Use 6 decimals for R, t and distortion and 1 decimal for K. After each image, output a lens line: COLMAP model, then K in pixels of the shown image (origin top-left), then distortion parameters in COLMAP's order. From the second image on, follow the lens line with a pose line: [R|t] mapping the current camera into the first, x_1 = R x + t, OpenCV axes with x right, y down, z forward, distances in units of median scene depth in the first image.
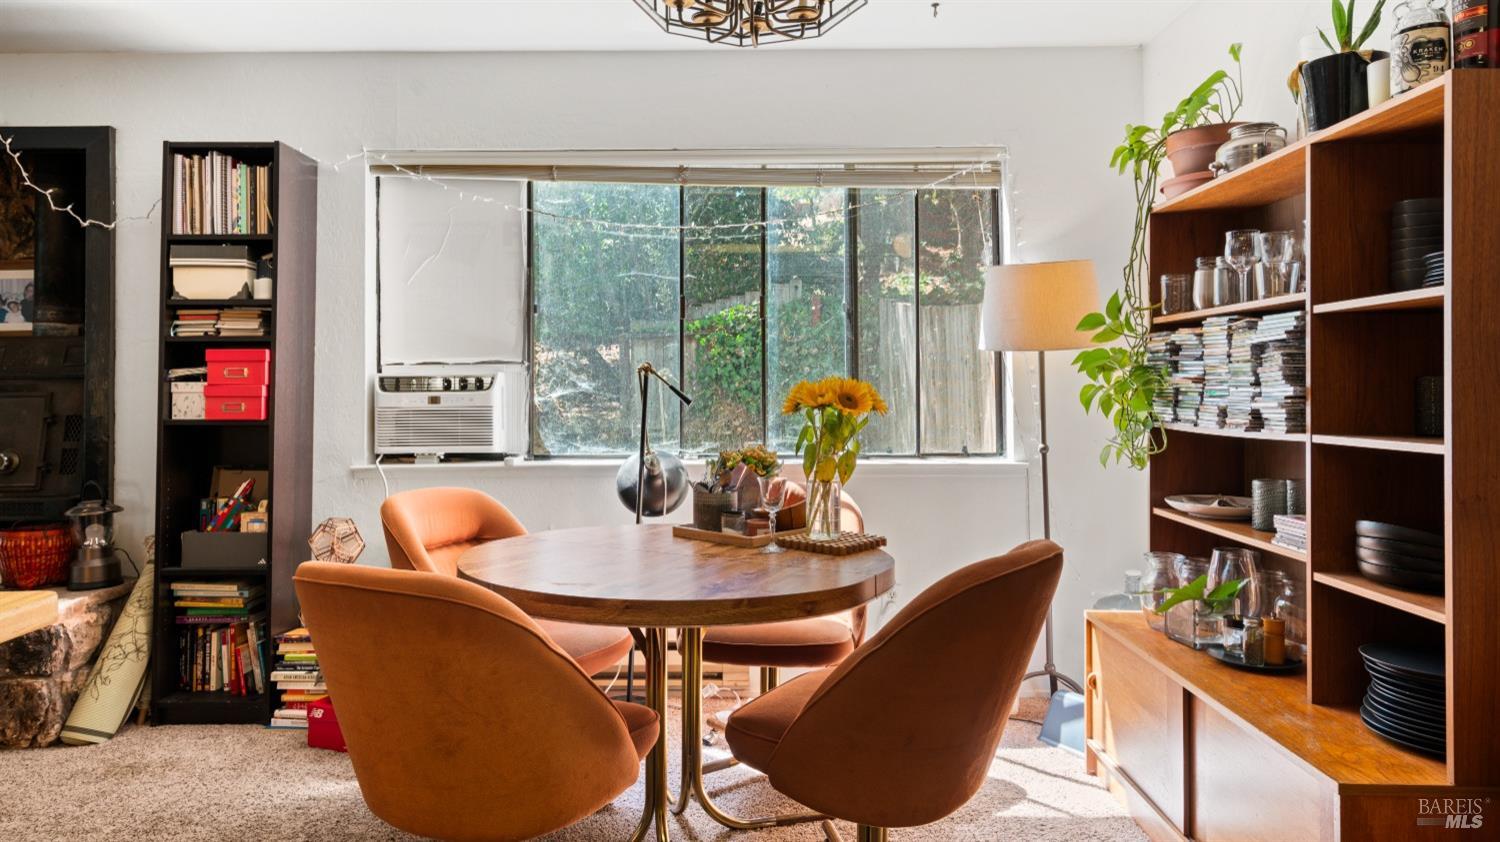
lens RADIAL K [[926.5, 0, 749.3], [0, 926.5, 385.8], [0, 0, 1]] dist [0.005797, 0.002109]
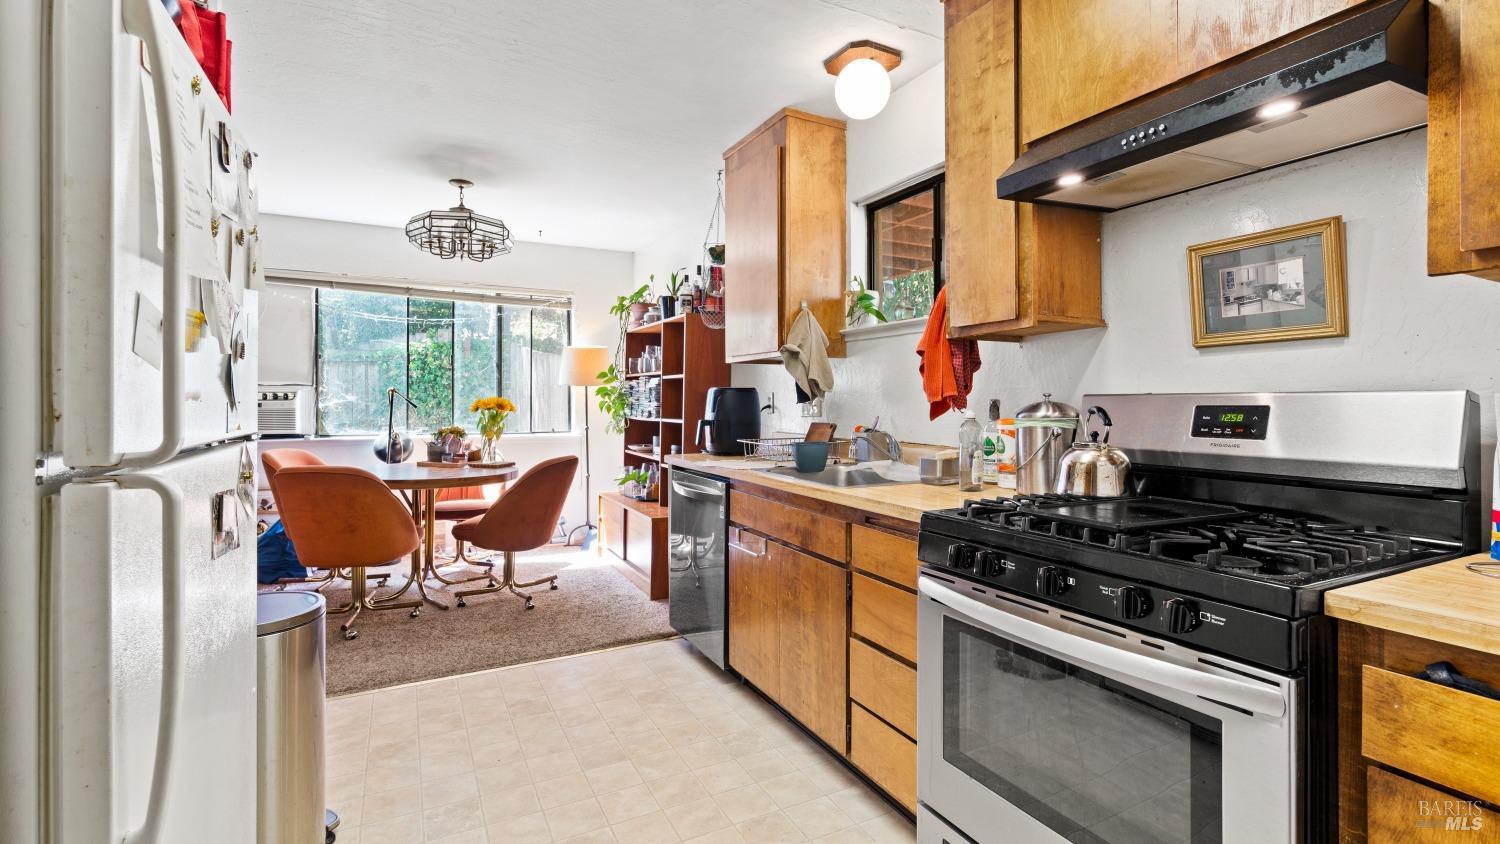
lens RADIAL K [[688.4, 0, 746.8], [0, 688.4, 401.9], [0, 0, 1]] dist [0.000598, 0.000596]
pose [[0.890359, 0.008724, 0.455176, -0.128503], [-0.012129, 0.999916, 0.004561, -0.011933], [-0.455098, -0.009582, 0.890390, -0.840667]]
